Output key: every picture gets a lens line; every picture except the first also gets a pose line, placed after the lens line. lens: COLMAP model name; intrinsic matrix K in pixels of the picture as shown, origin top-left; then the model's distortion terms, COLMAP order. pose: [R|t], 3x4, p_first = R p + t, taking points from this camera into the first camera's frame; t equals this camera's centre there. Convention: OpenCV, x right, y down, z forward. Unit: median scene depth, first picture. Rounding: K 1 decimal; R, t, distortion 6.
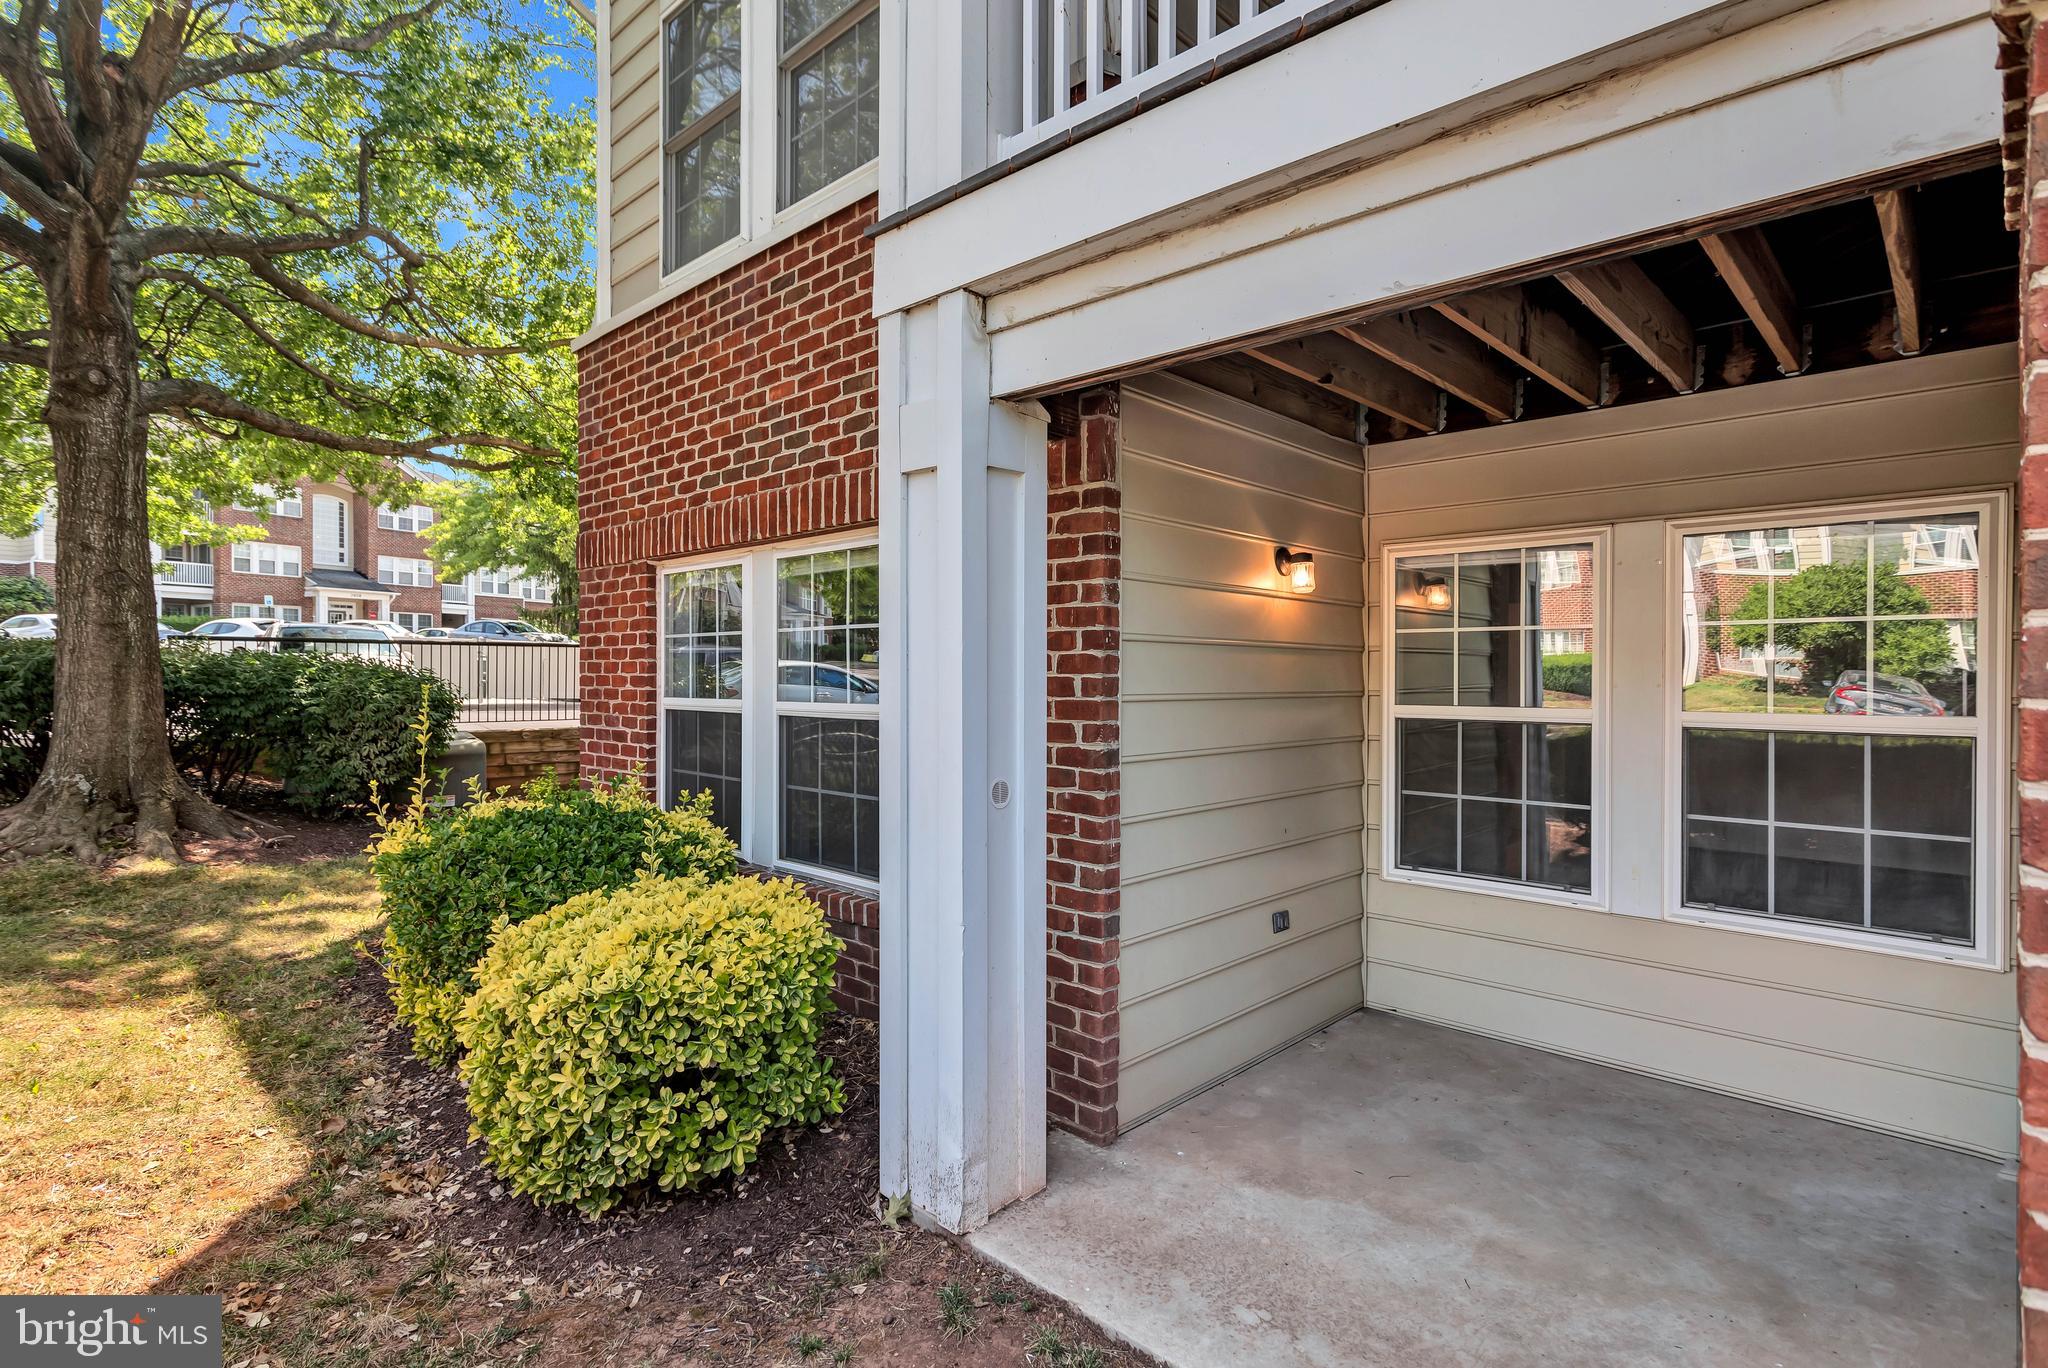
lens RADIAL K [[1004.5, 0, 1021.9], [0, 1004.5, 686.0], [0, 0, 1]] dist [-0.000965, 0.011581]
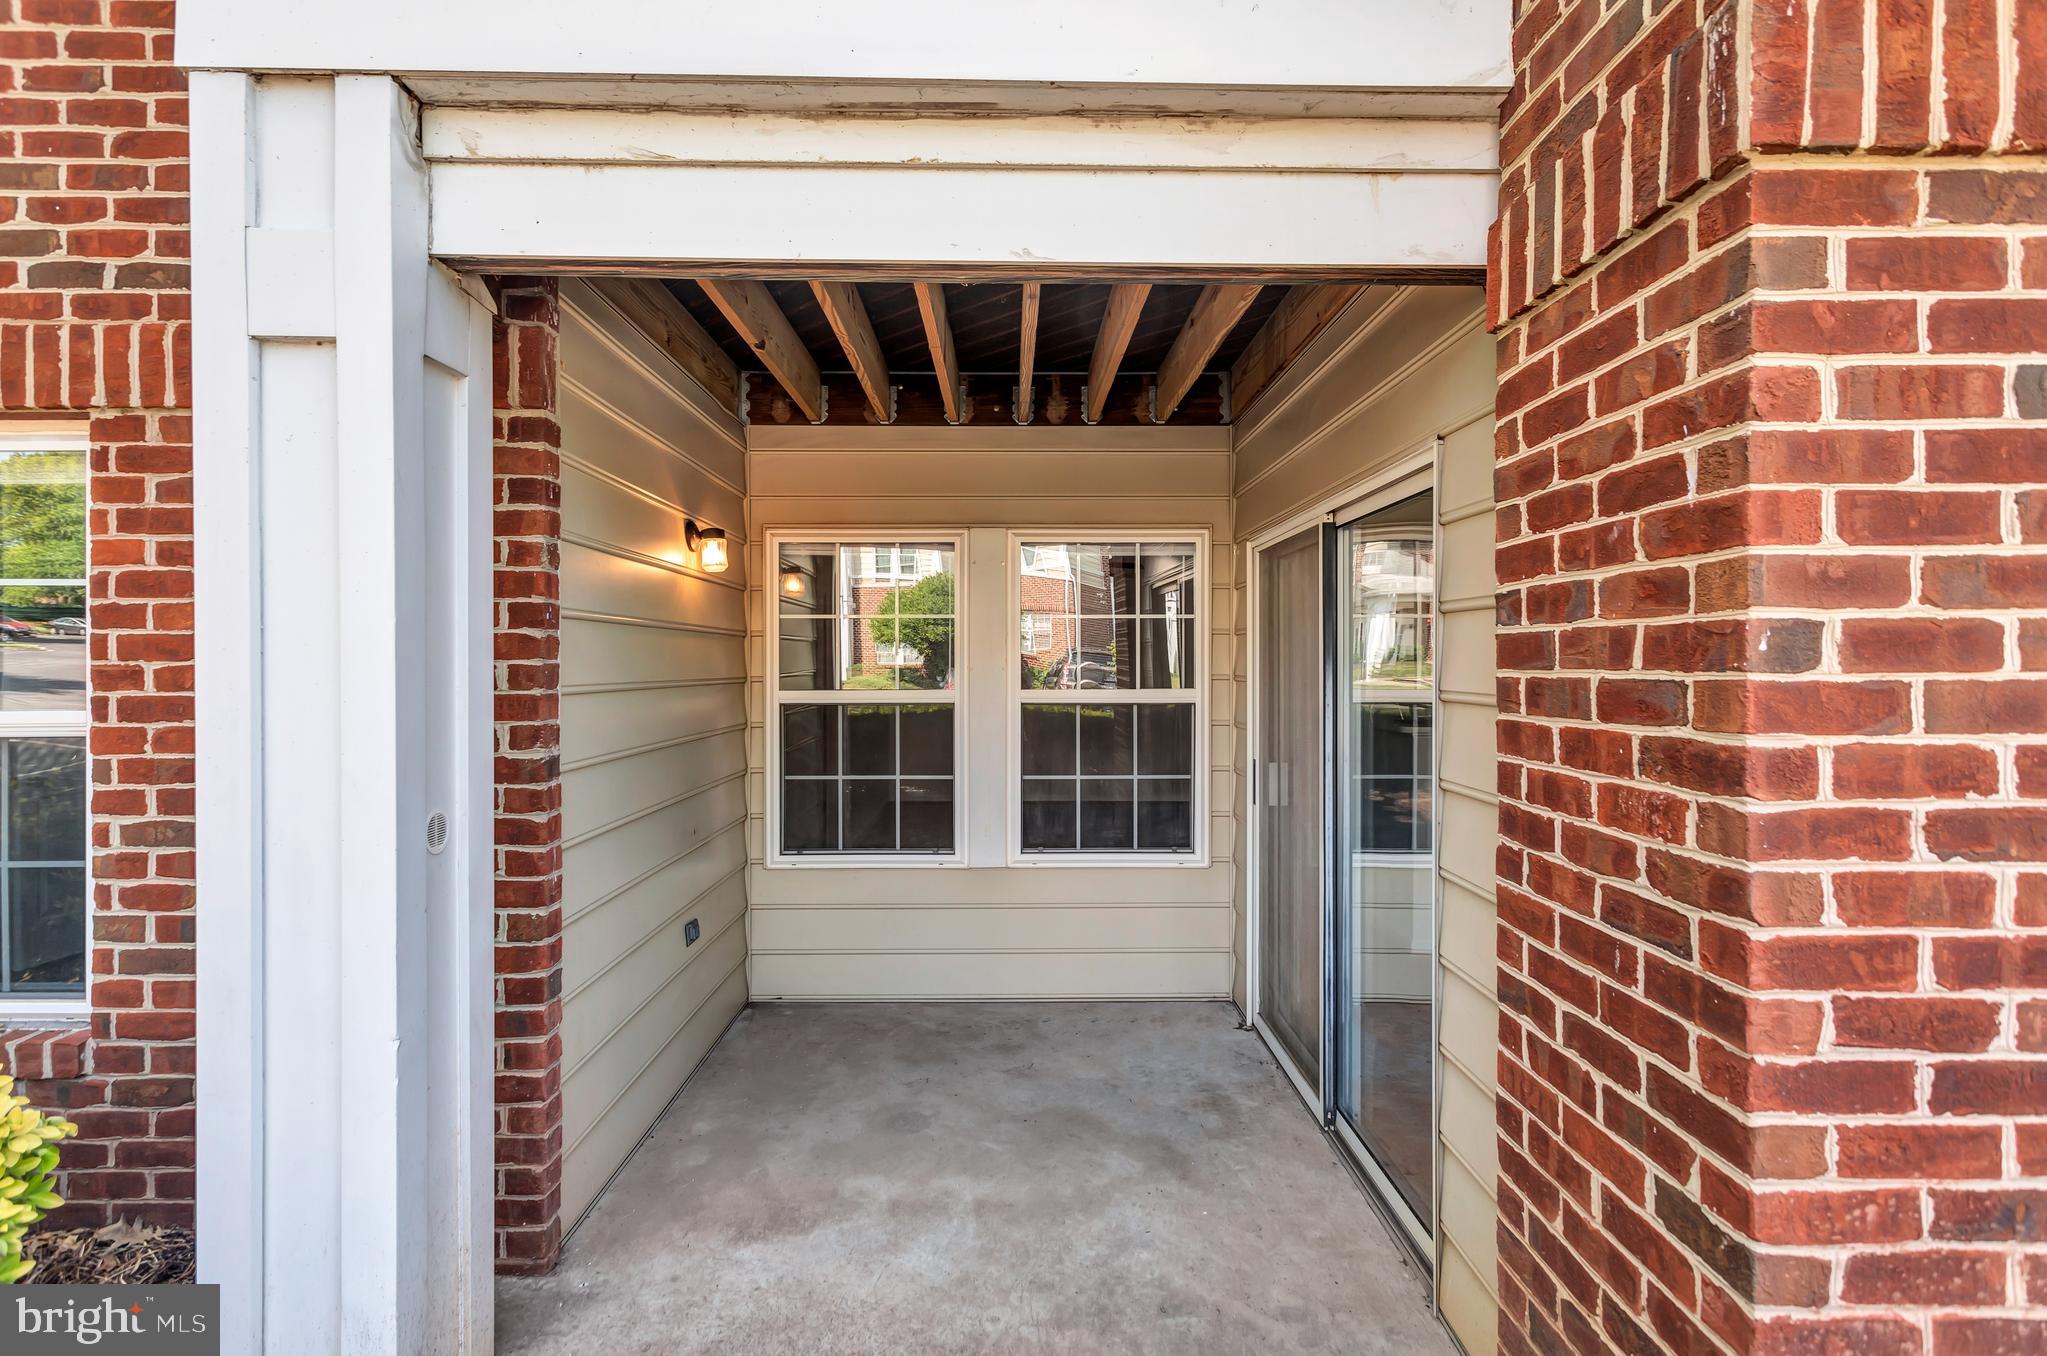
lens RADIAL K [[963.9, 0, 1002.2], [0, 963.9, 668.4], [0, 0, 1]] dist [0.007927, 0.000849]
pose [[0.723748, -0.008852, 0.690007, -0.158795], [0.011361, 0.999935, 0.000912, -0.001817], [-0.689971, 0.007179, 0.723802, 0.198316]]
